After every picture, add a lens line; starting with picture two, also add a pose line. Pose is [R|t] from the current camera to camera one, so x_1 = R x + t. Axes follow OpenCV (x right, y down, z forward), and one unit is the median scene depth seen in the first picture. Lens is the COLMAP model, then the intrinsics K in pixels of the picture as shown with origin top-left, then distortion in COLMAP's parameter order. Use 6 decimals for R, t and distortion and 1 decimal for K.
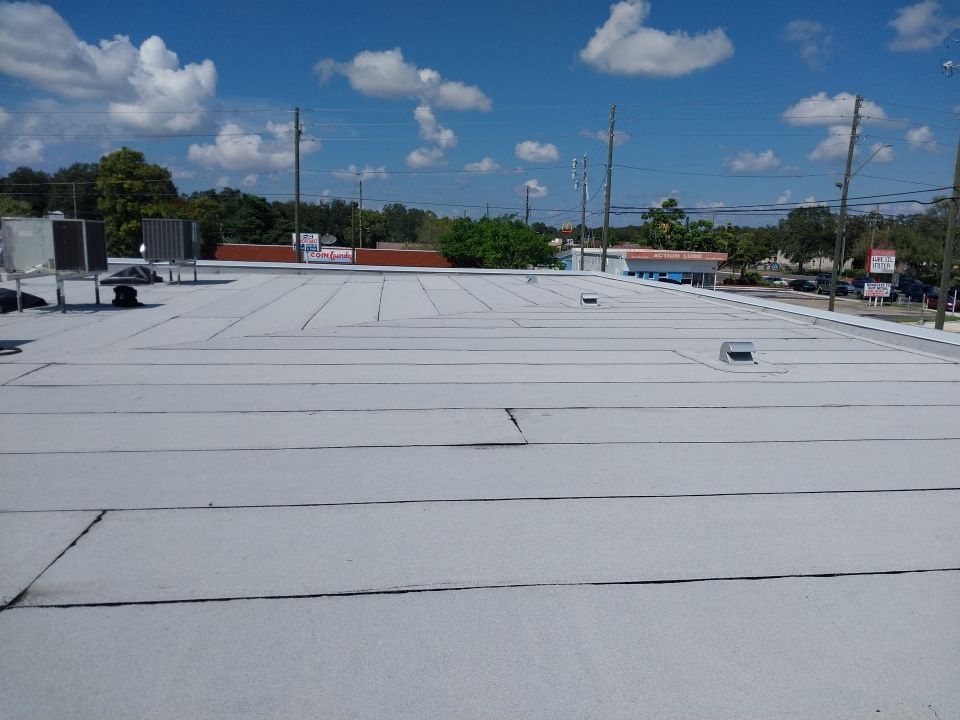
lens RADIAL K [[754.5, 0, 481.6], [0, 754.5, 357.6], [0, 0, 1]] dist [0.015048, -0.010822]
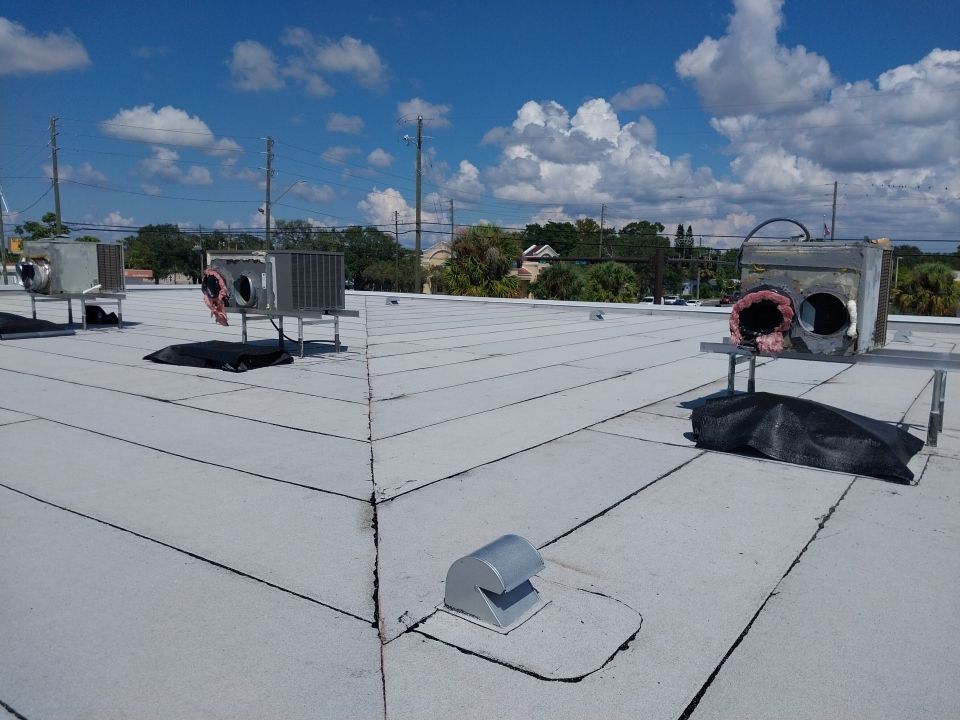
lens RADIAL K [[759.6, 0, 478.2], [0, 759.6, 385.7], [0, 0, 1]] dist [0.078547, -0.167928]
pose [[0.666268, -0.122092, 0.735650, -0.116740], [0.112817, 0.991654, 0.062404, 0.001415], [-0.737129, 0.041416, 0.674482, -0.014055]]
